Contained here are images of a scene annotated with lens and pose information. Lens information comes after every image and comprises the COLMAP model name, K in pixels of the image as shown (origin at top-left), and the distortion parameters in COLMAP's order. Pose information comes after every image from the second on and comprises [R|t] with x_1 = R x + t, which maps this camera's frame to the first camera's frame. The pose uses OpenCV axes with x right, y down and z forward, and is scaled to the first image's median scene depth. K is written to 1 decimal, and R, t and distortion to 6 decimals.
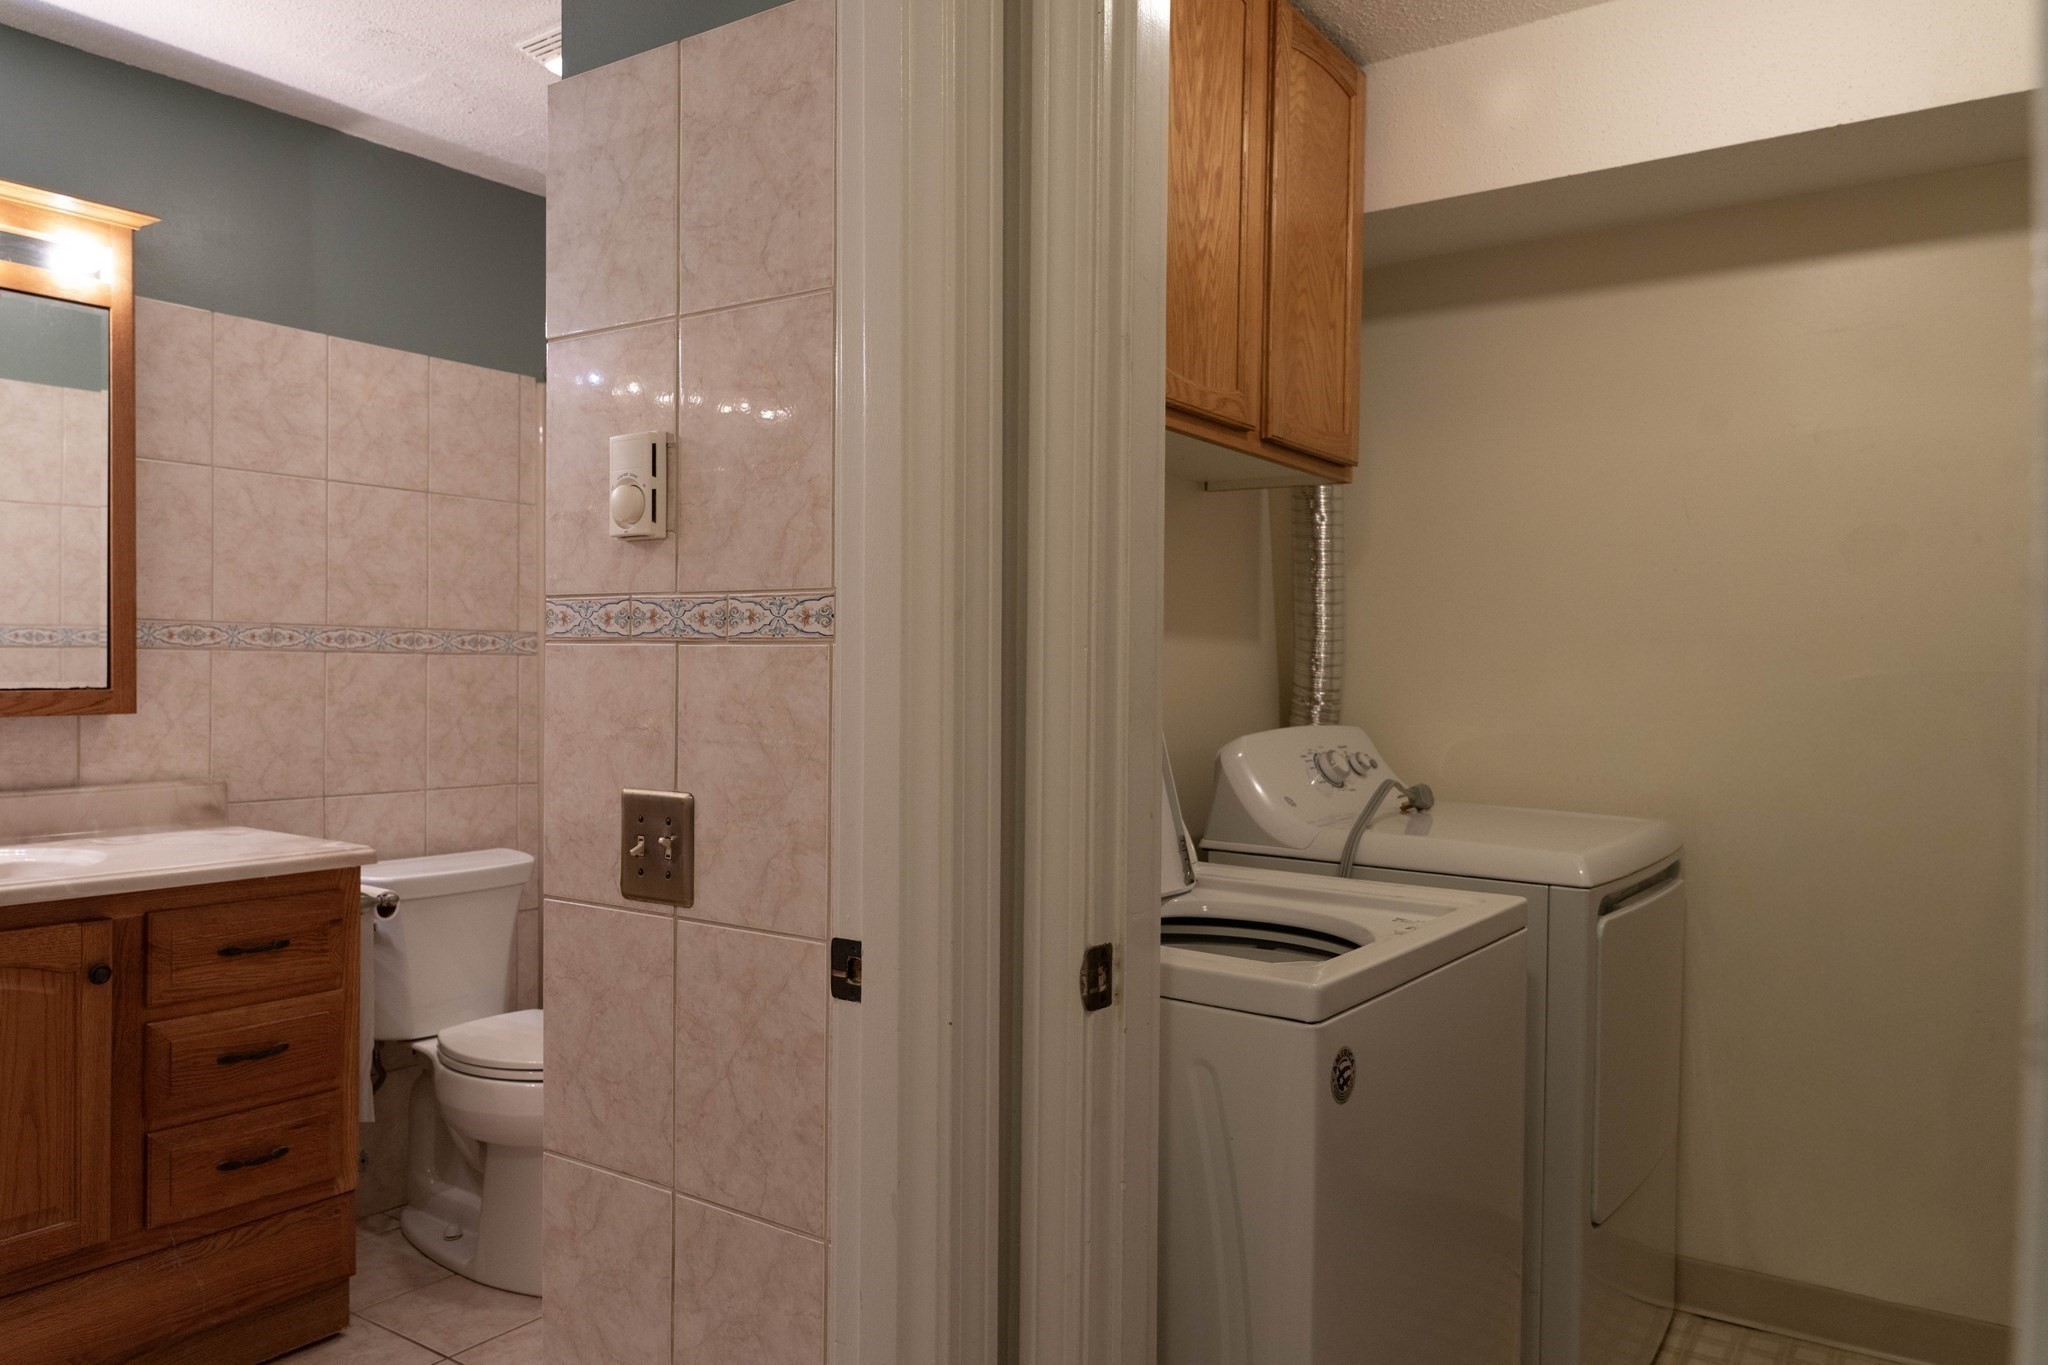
lens RADIAL K [[1428.1, 0, 1029.4], [0, 1428.1, 689.6], [0, 0, 1]] dist [0.021597, -0.027473]
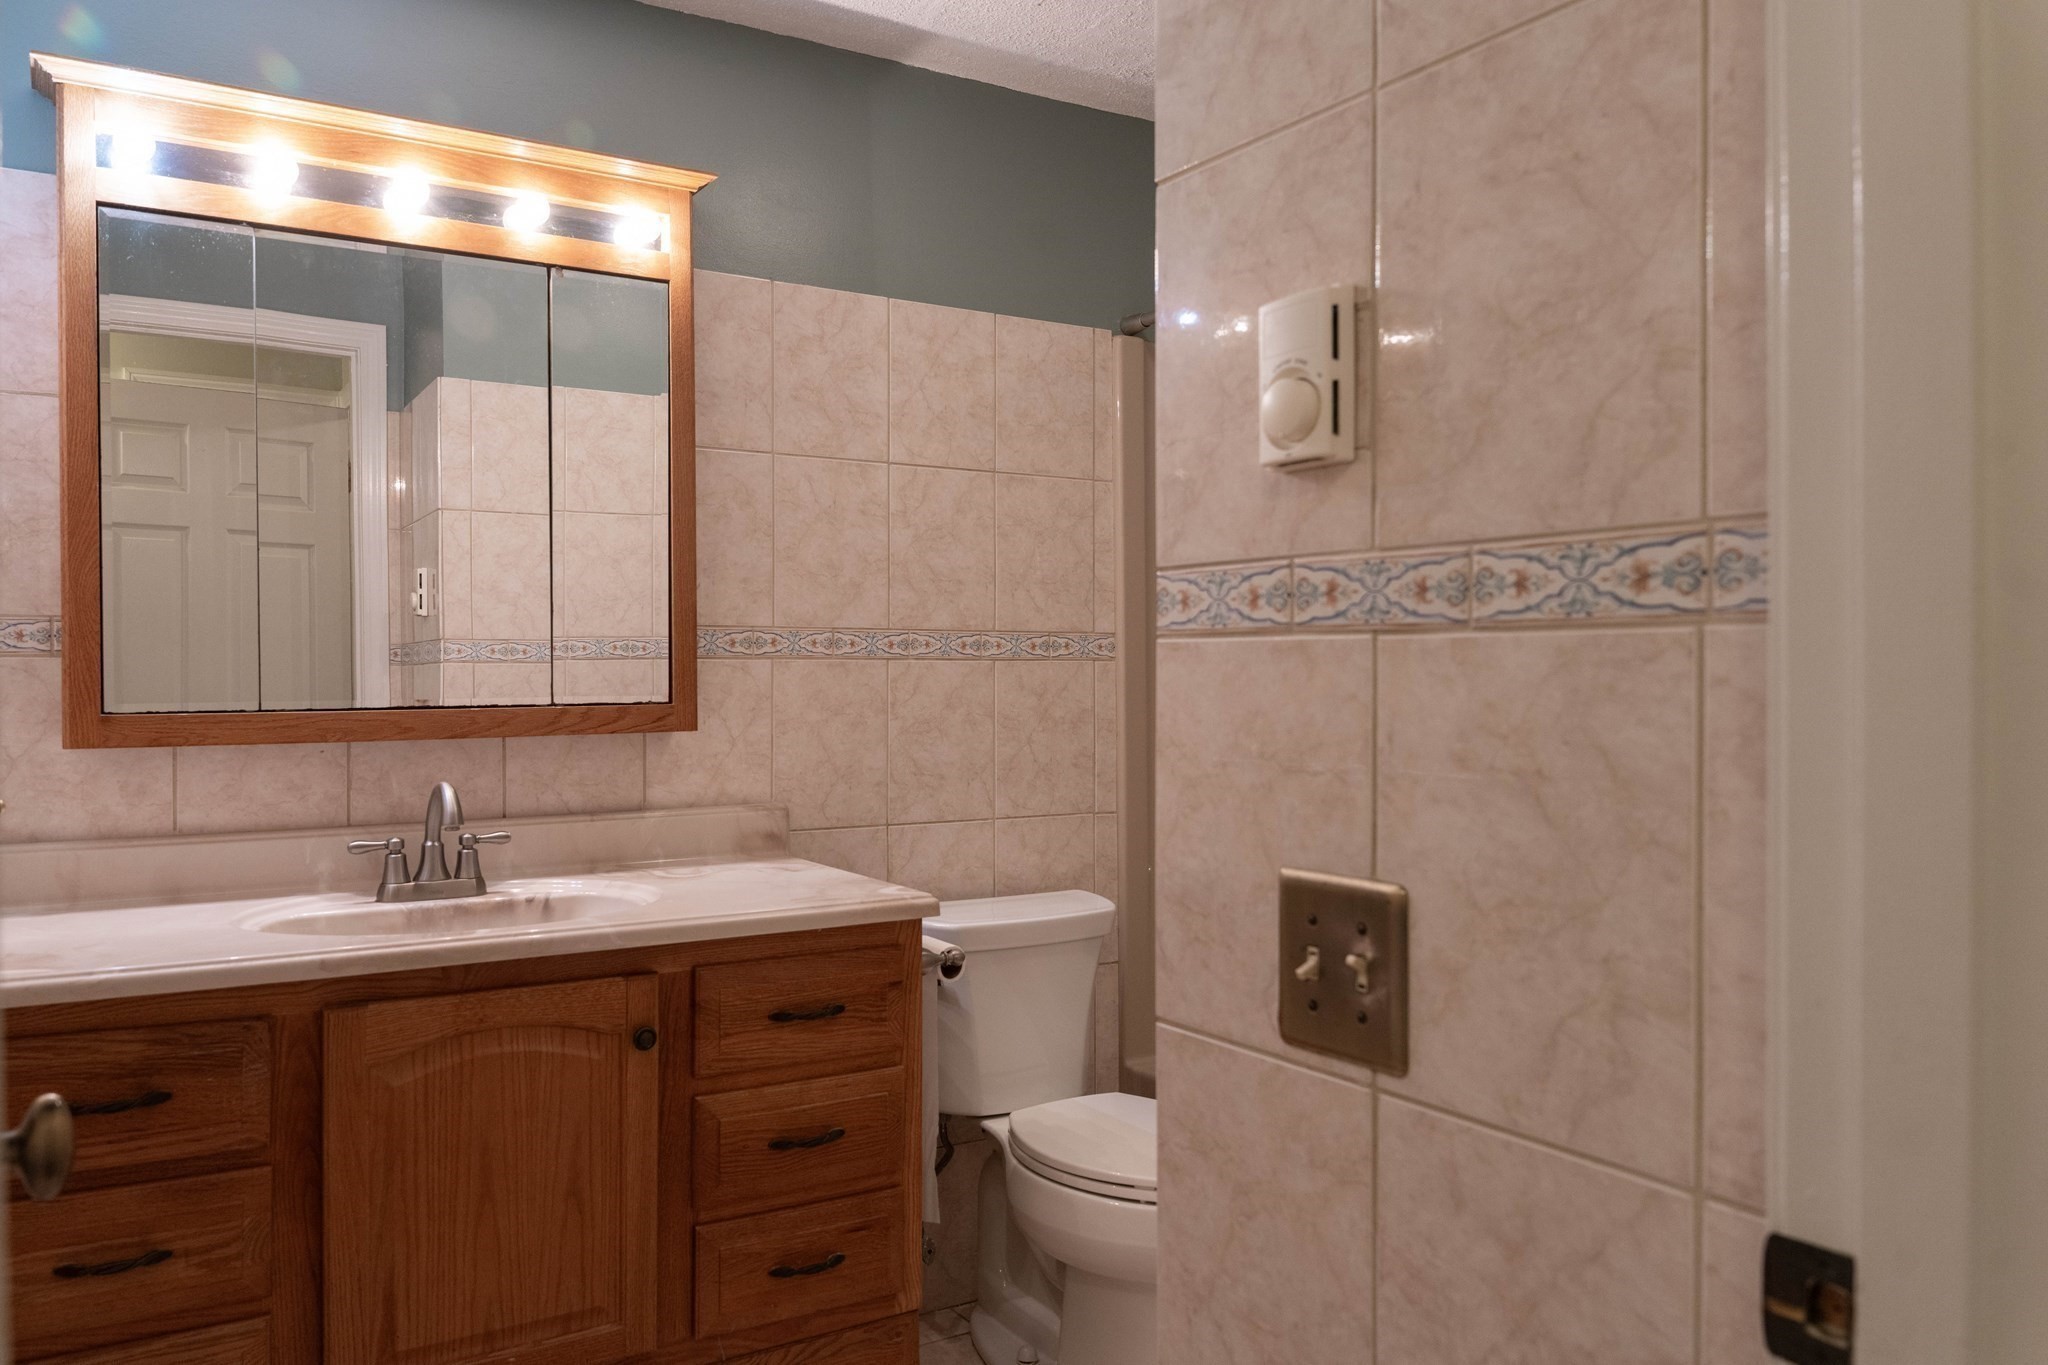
lens RADIAL K [[1428.1, 0, 1029.4], [0, 1428.1, 689.6], [0, 0, 1]] dist [0.021597, -0.027473]
pose [[0.930646, -0.006411, -0.365863, -0.110810], [0.005419, 0.999978, -0.003738, -0.005068], [0.365880, 0.001496, 0.930661, 0.265427]]
